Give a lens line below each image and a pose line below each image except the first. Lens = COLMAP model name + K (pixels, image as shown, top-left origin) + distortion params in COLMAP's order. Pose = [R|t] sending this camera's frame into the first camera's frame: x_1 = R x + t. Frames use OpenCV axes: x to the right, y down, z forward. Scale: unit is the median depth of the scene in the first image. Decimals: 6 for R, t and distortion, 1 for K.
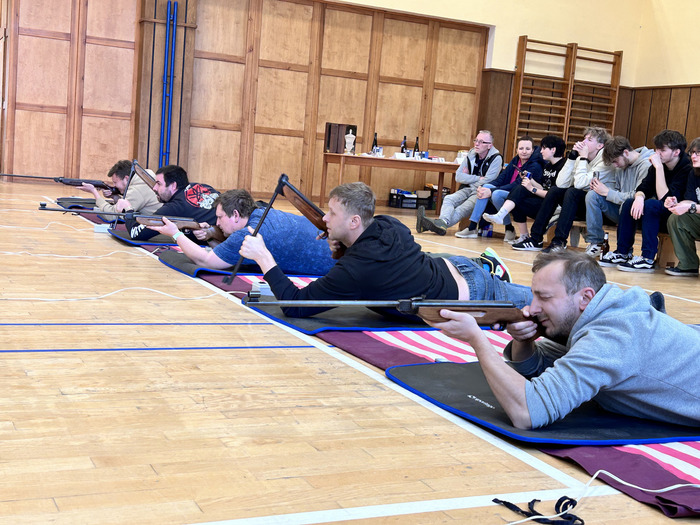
lens RADIAL K [[928.2, 0, 347.6], [0, 928.2, 261.3], [0, 0, 1]] dist [0.101932, 0.000000]
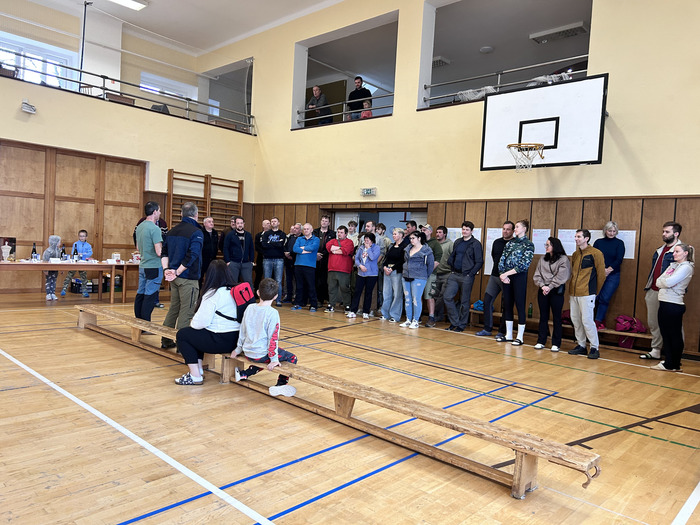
lens RADIAL K [[524.3, 0, 346.6], [0, 524.3, 268.3], [0, 0, 1]] dist [0.039480, -0.044659]
pose [[0.932802, -0.045419, 0.357517, 0.181480], [0.057847, 0.998034, -0.024139, -0.064910], [-0.355717, 0.043198, 0.933595, 0.183725]]
